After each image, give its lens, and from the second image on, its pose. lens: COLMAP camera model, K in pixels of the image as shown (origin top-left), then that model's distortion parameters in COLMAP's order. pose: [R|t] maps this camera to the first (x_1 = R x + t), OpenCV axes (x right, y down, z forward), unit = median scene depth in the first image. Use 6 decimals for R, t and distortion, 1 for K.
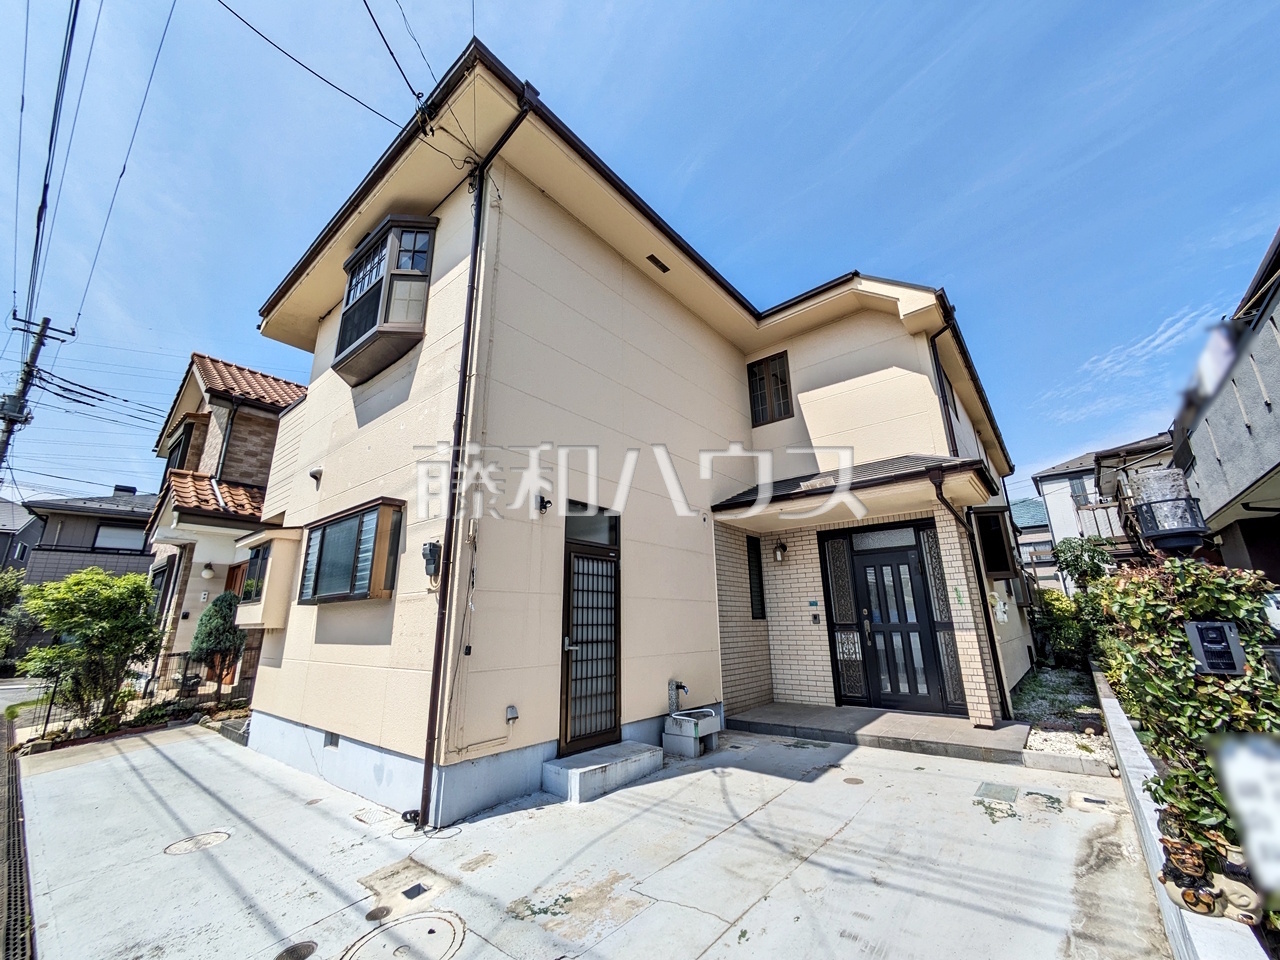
lens RADIAL K [[507.0, 0, 641.1], [0, 507.0, 481.7], [0, 0, 1]] dist [-0.005867, 0.003515]
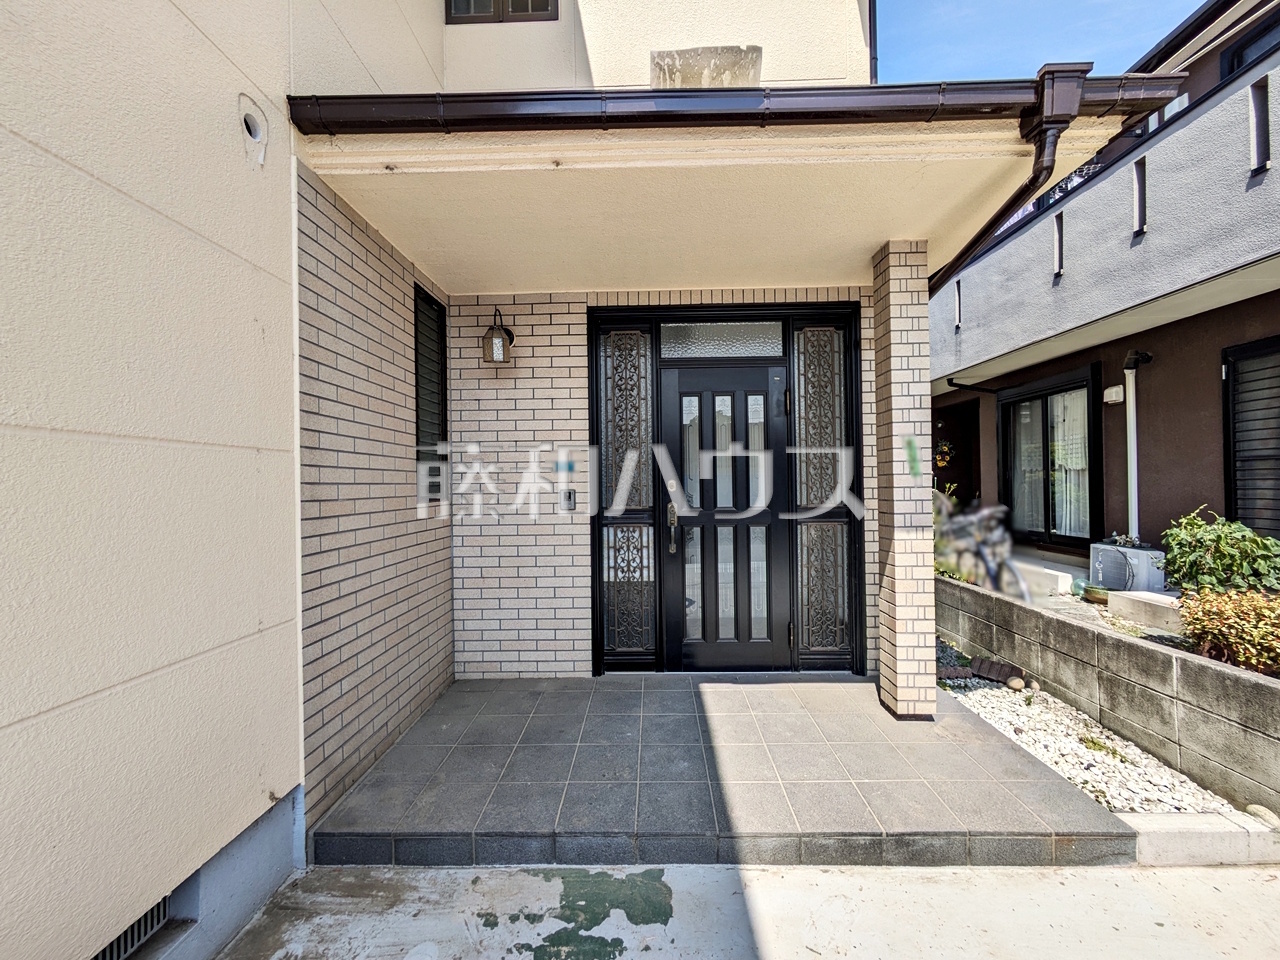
lens RADIAL K [[507.0, 0, 641.1], [0, 507.0, 481.7], [0, 0, 1]] dist [-0.005867, 0.003515]
pose [[0.784890, 0.004432, 0.619620, 0.130085], [-0.165316, 0.965226, 0.202506, 0.170029], [-0.597175, -0.261378, 0.758329, 0.692452]]
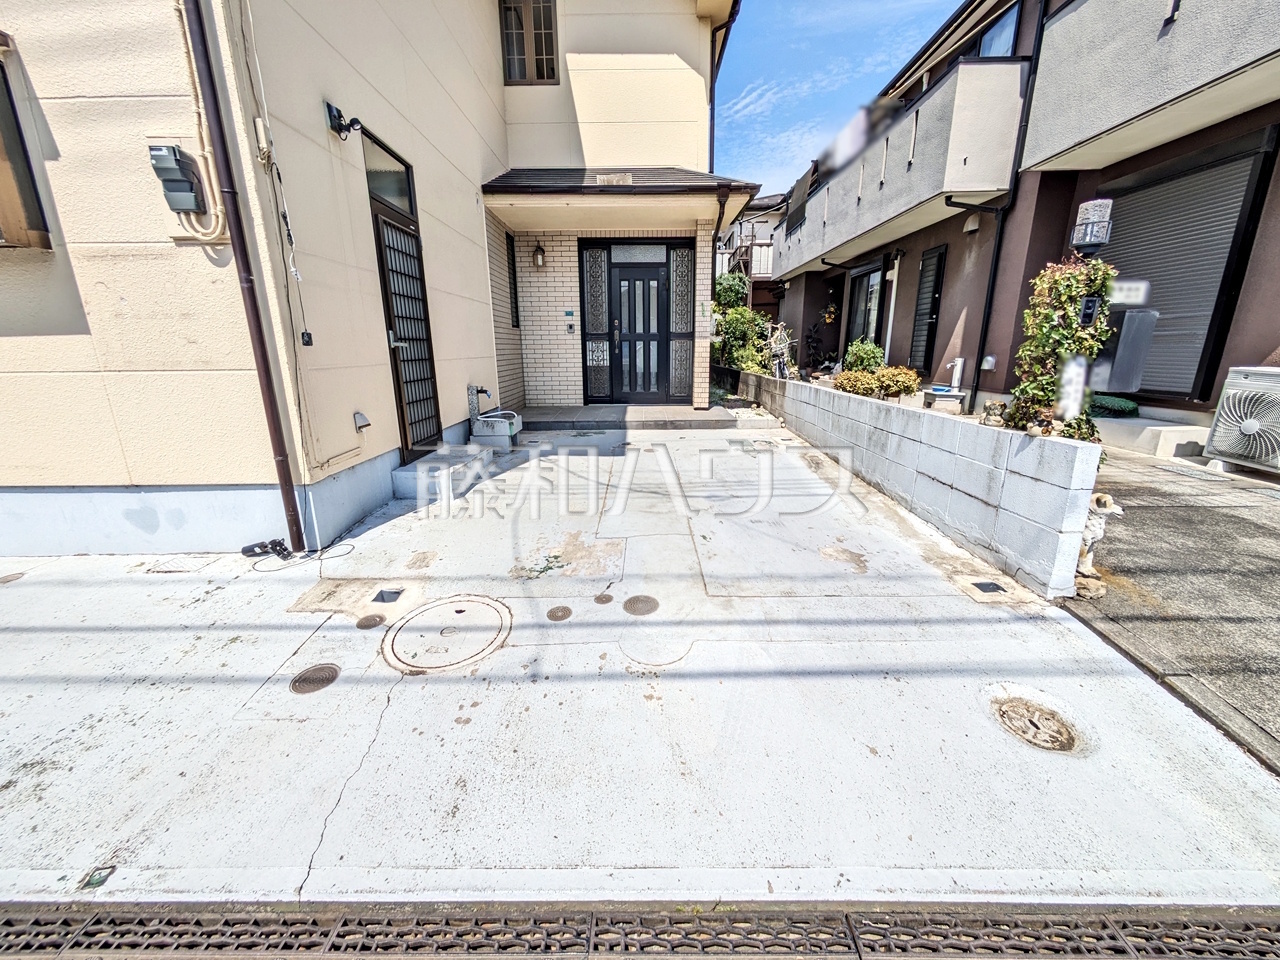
lens RADIAL K [[507.0, 0, 641.1], [0, 507.0, 481.7], [0, 0, 1]] dist [-0.005867, 0.003515]
pose [[0.772295, -0.155476, 0.615944, -0.261431], [-0.176626, 0.878806, 0.443287, 0.066702], [-0.610216, -0.451140, 0.651237, 0.100104]]
